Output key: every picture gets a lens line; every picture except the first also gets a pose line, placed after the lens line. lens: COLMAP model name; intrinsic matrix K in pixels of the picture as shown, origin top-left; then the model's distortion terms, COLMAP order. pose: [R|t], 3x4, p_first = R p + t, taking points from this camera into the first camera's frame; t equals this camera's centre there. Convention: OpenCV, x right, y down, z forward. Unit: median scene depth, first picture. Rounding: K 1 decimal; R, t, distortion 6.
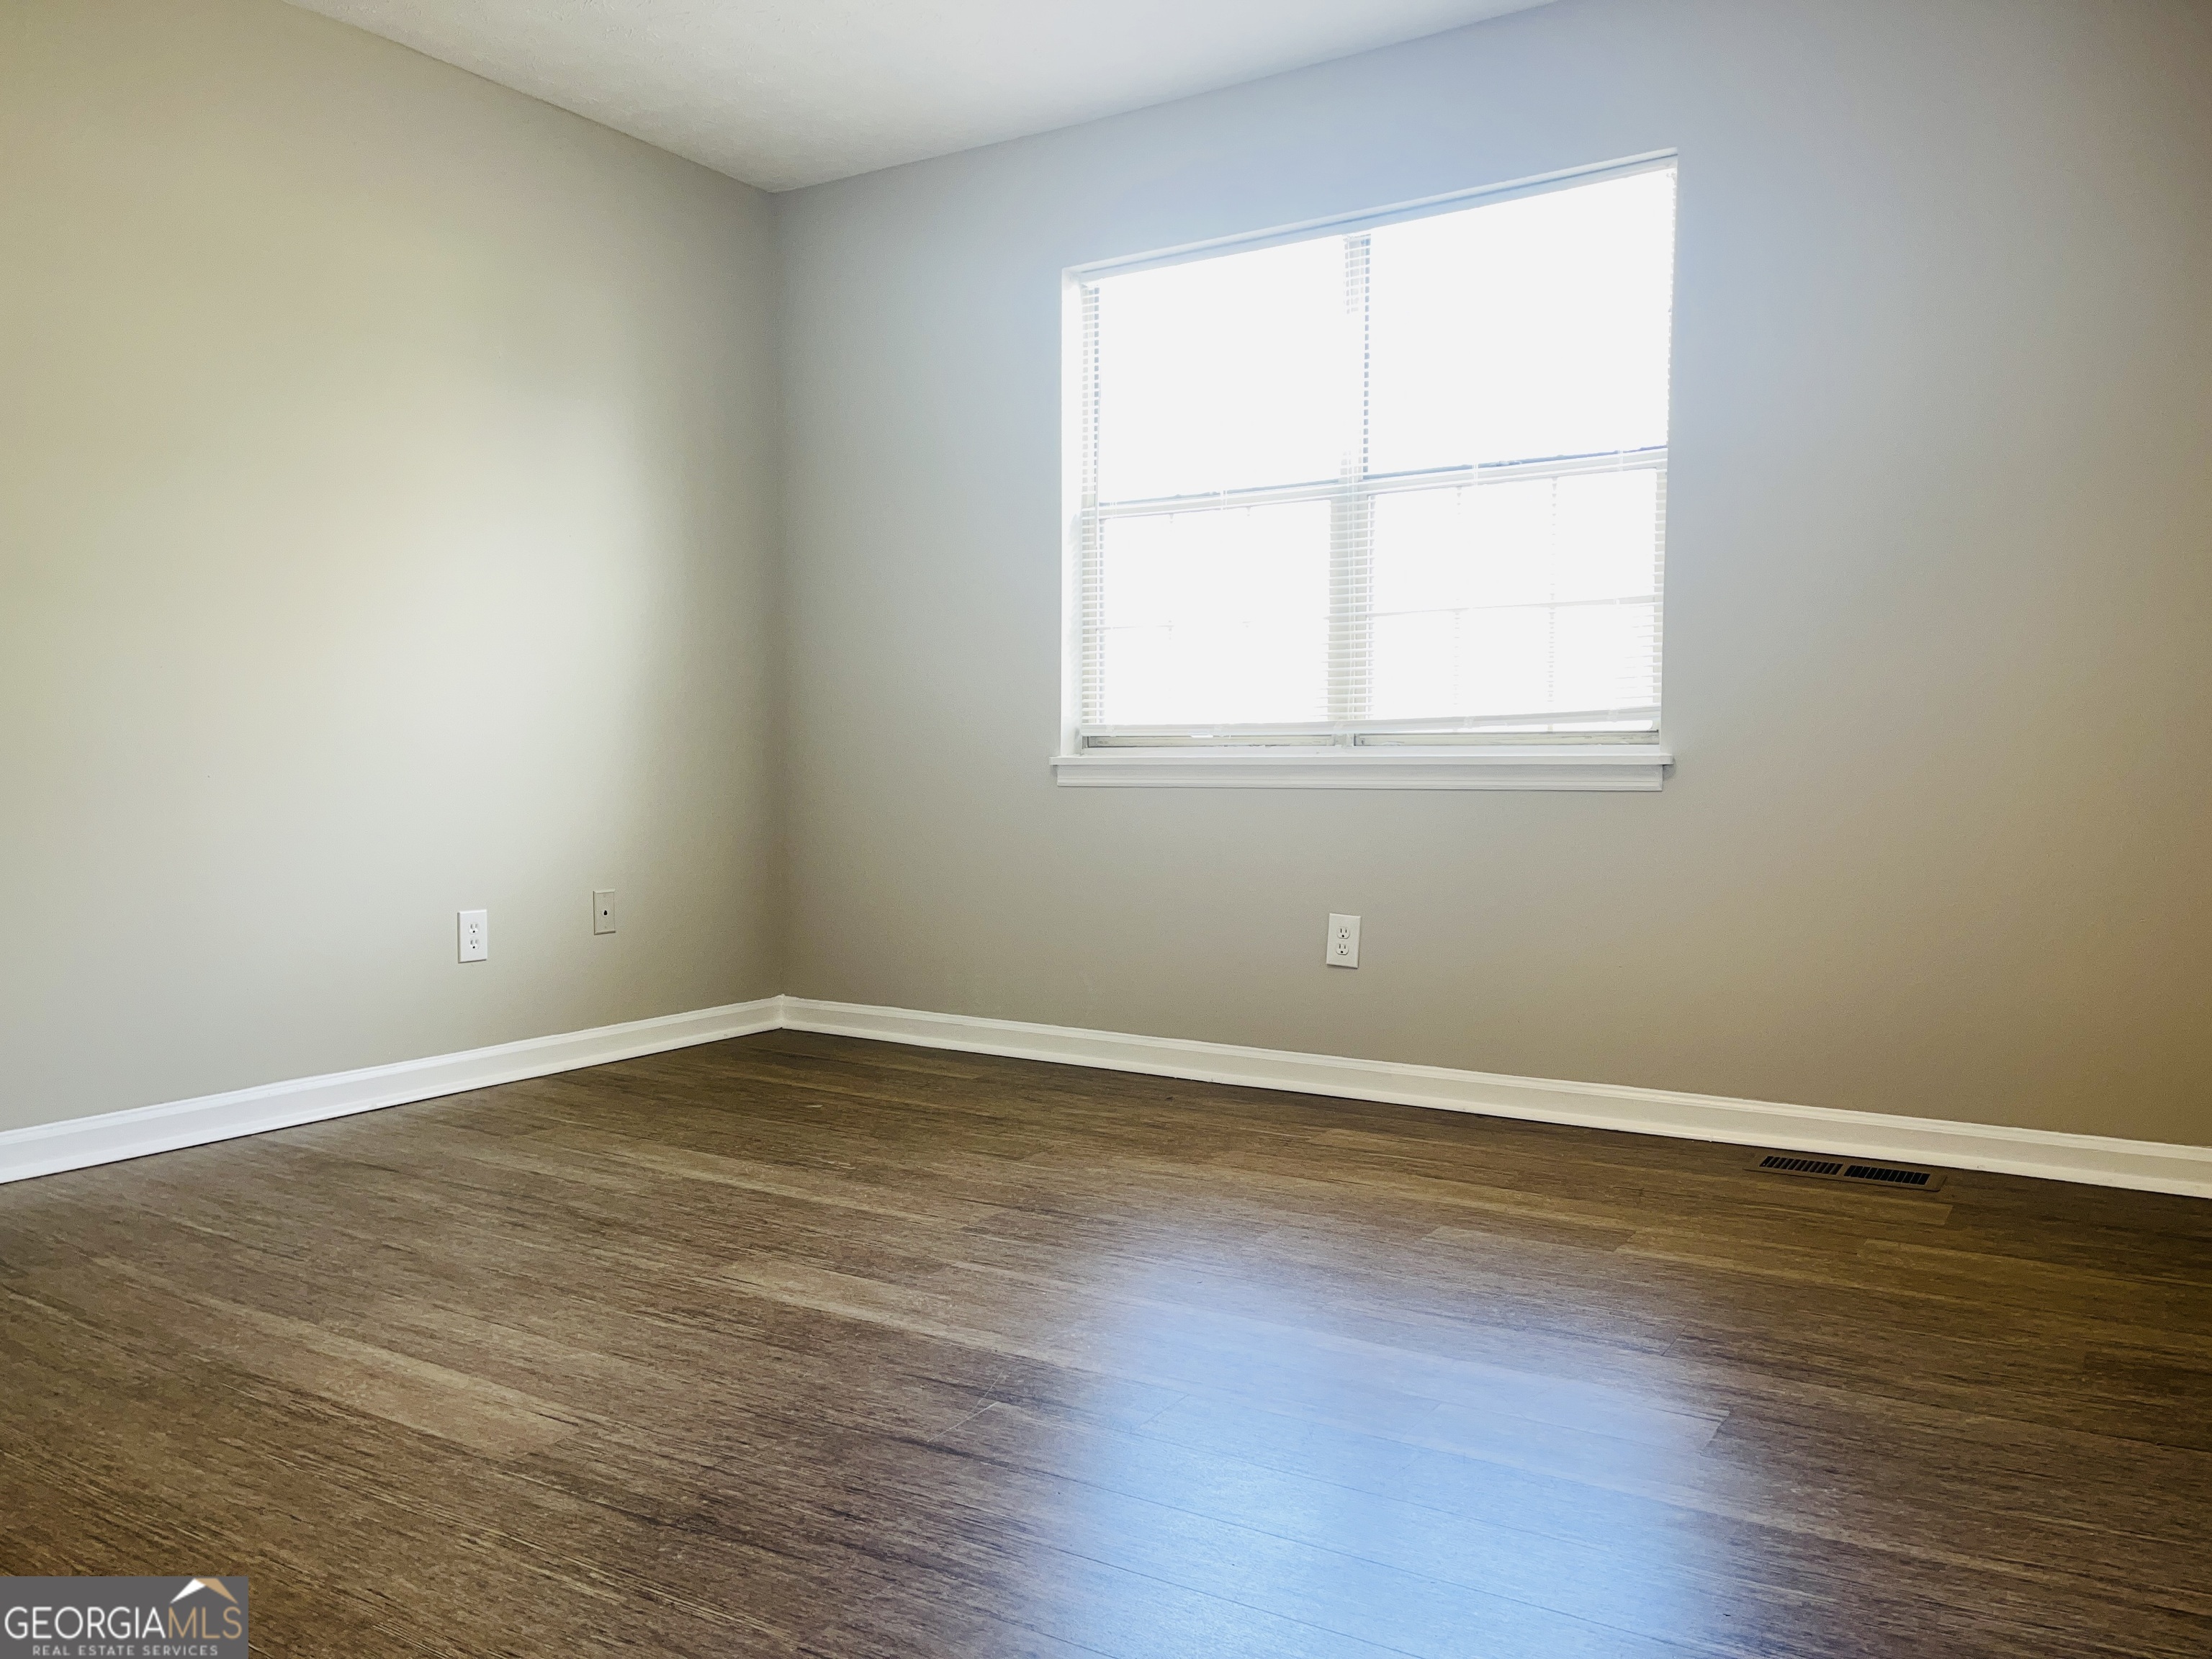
lens RADIAL K [[1676.5, 0, 1101.4], [0, 1676.5, 836.9], [0, 0, 1]] dist [0.080590, -0.098908]
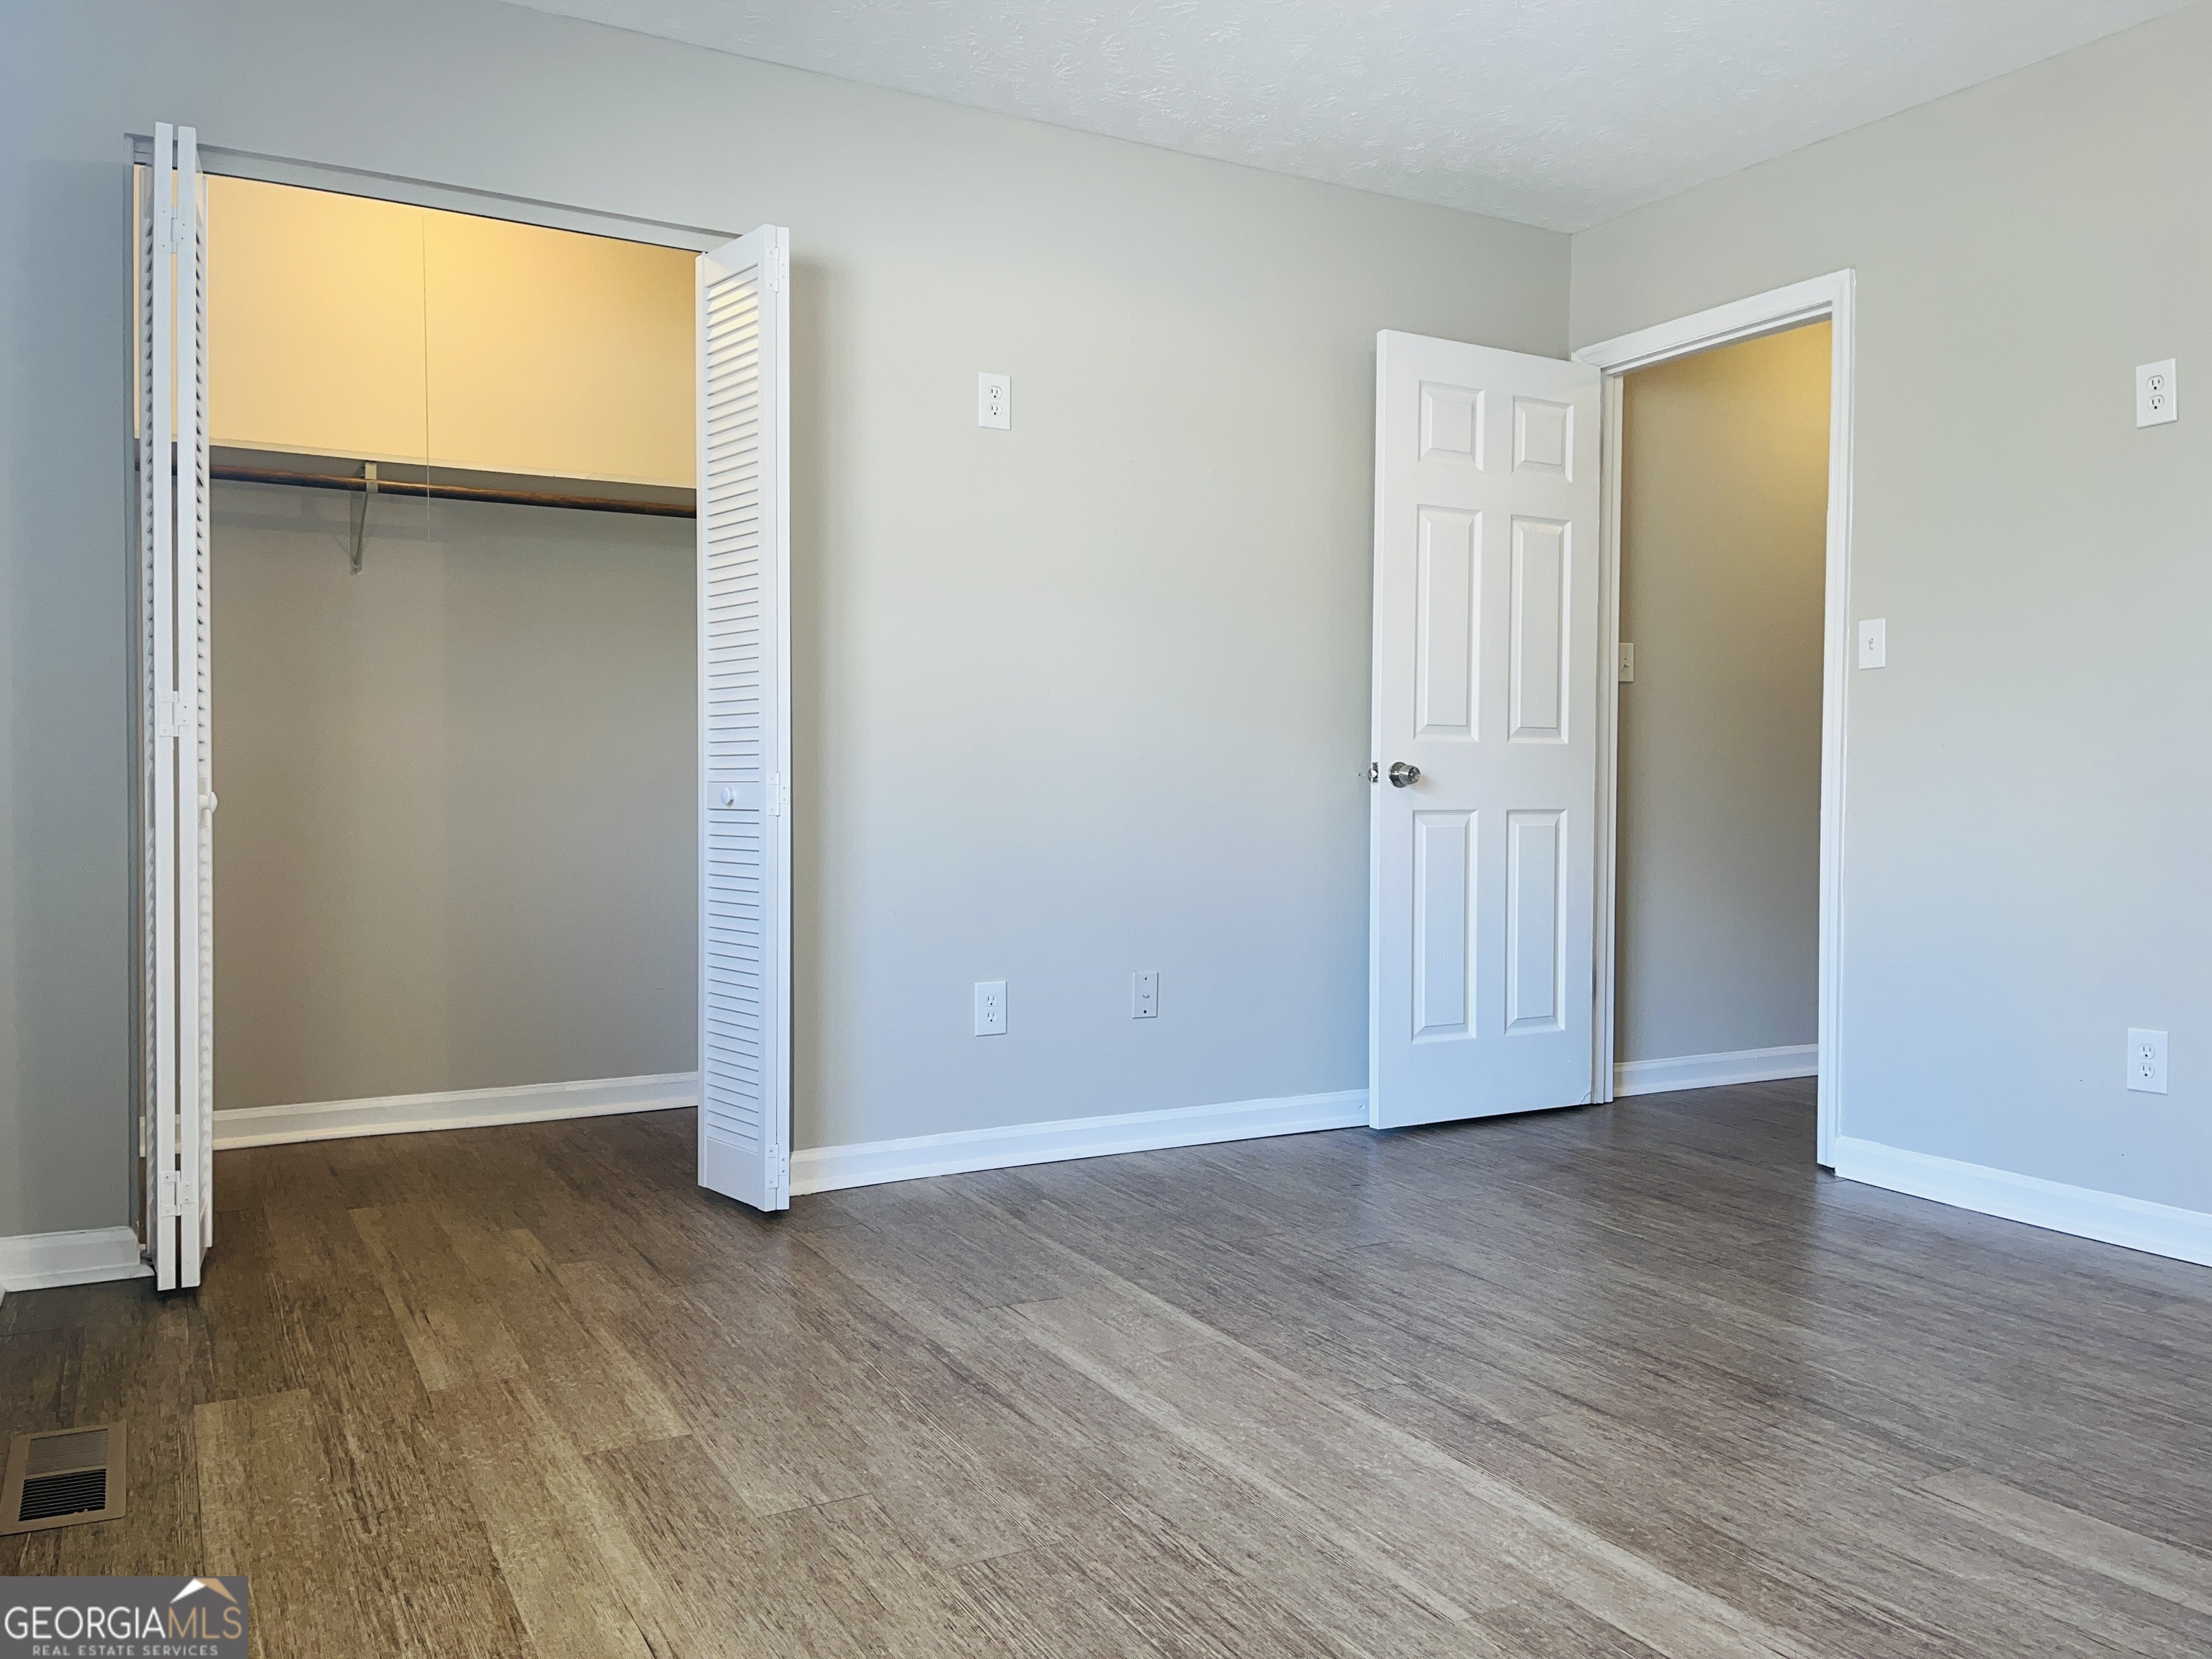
lens RADIAL K [[1676.5, 0, 1108.4], [0, 1676.5, 830.9], [0, 0, 1]] dist [0.080590, -0.098908]
pose [[-0.881320, -0.012782, 0.472347, -0.292691], [0.021519, 0.997511, 0.067144, -0.112452], [-0.472030, 0.069340, -0.878852, 1.736006]]
